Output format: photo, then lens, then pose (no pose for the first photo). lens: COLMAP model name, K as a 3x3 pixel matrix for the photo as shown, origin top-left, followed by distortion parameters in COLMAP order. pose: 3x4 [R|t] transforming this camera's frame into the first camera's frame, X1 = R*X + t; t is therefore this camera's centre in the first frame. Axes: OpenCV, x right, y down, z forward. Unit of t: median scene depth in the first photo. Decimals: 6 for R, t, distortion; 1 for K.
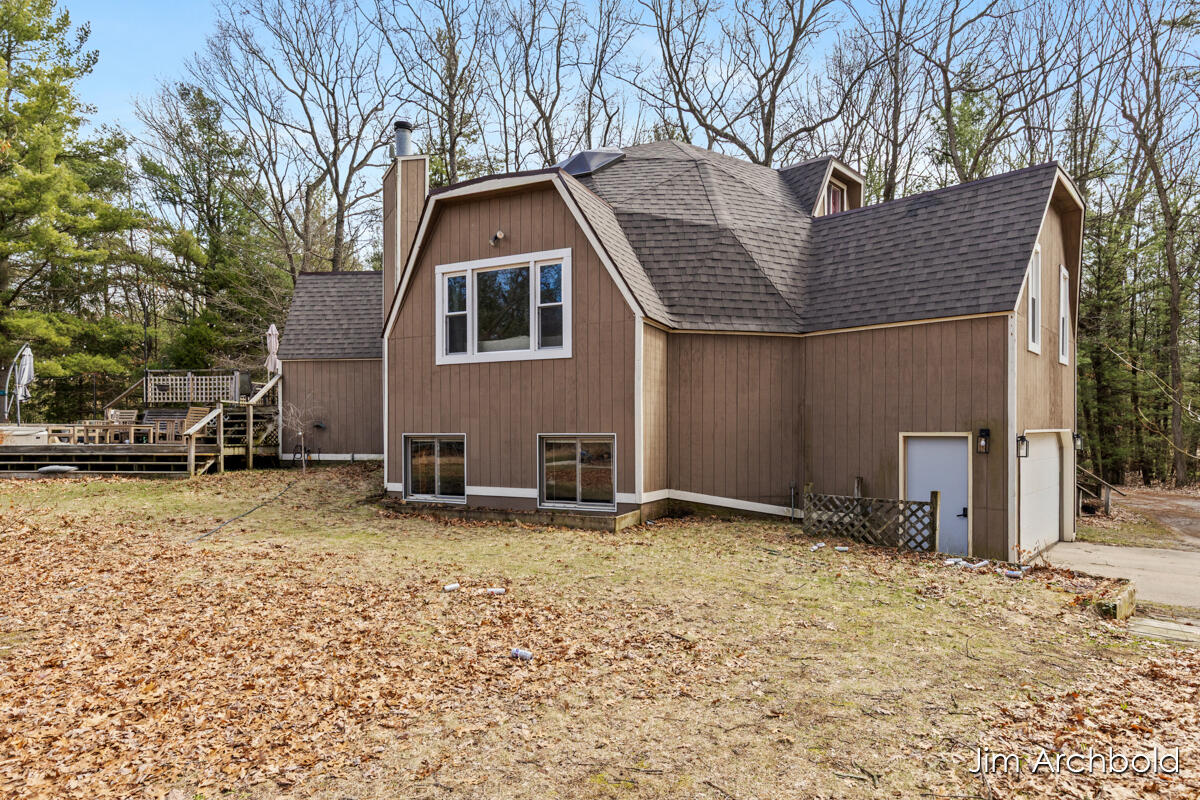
lens RADIAL K [[699.8, 0, 609.0], [0, 699.8, 431.3], [0, 0, 1]] dist [-0.024249, -0.002578]
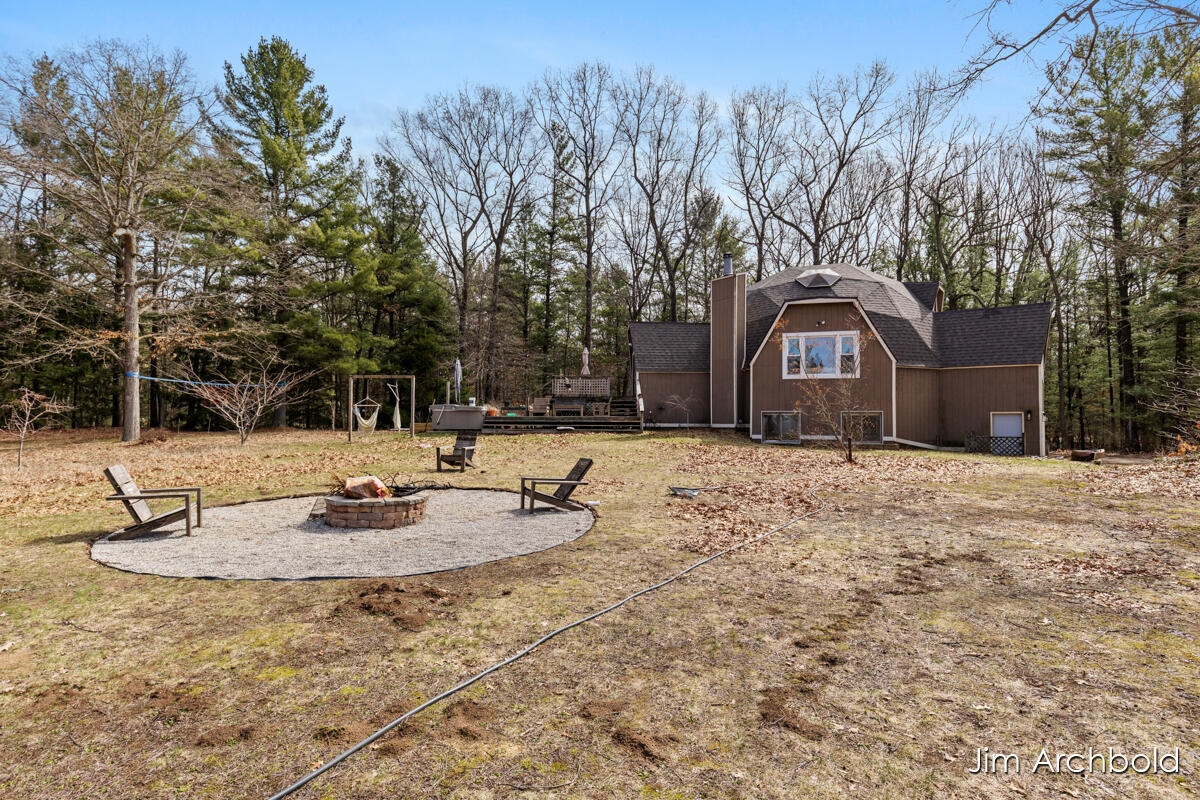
lens RADIAL K [[656.7, 0, 596.5], [0, 656.7, 405.9], [0, 0, 1]] dist [-0.021810, 0.000147]
pose [[0.993028, 0.009929, 0.117459, -1.075034], [-0.006962, 0.999647, -0.025641, 0.043354], [-0.117673, 0.024645, 0.992747, -0.955351]]
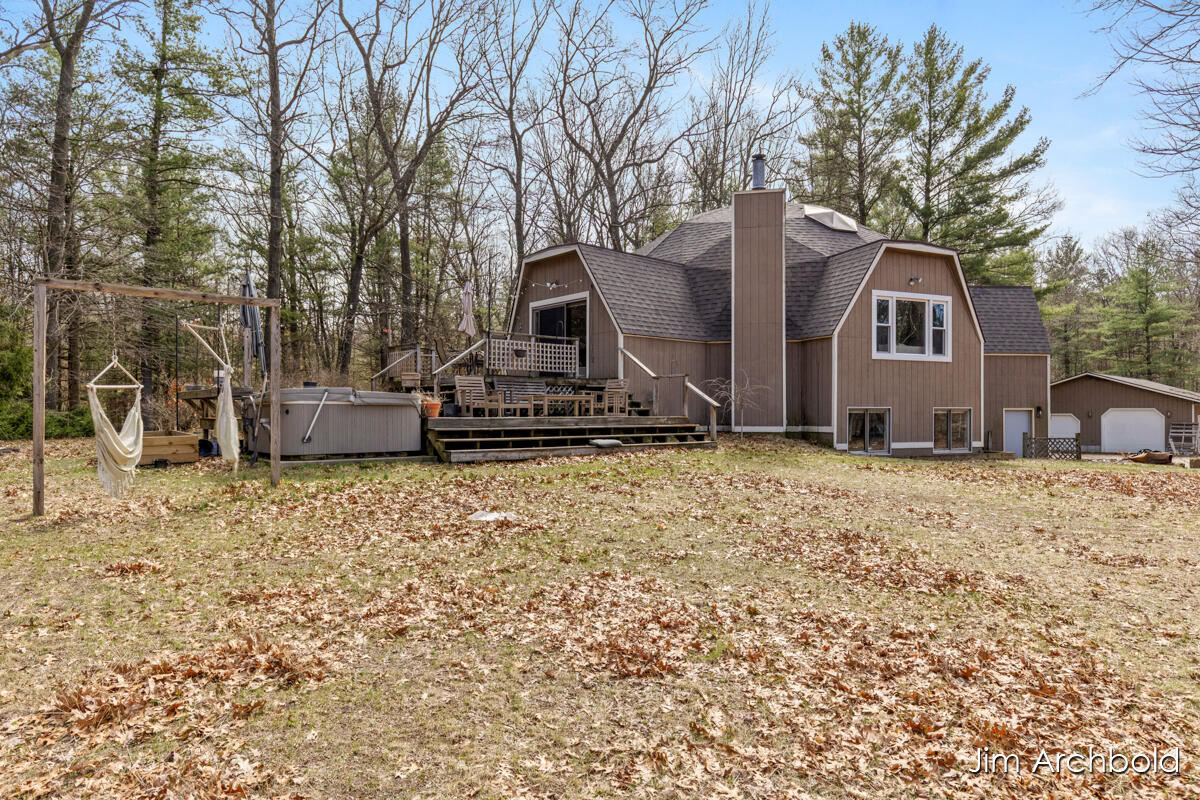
lens RADIAL K [[736.5, 0, 597.3], [0, 736.5, 401.4], [0, 0, 1]] dist [-0.003681, -0.001300]
pose [[0.664448, 0.012862, 0.747223, -1.785563], [-0.002951, 0.999889, -0.014587, 0.015966], [-0.747328, 0.007488, 0.664413, 0.425484]]
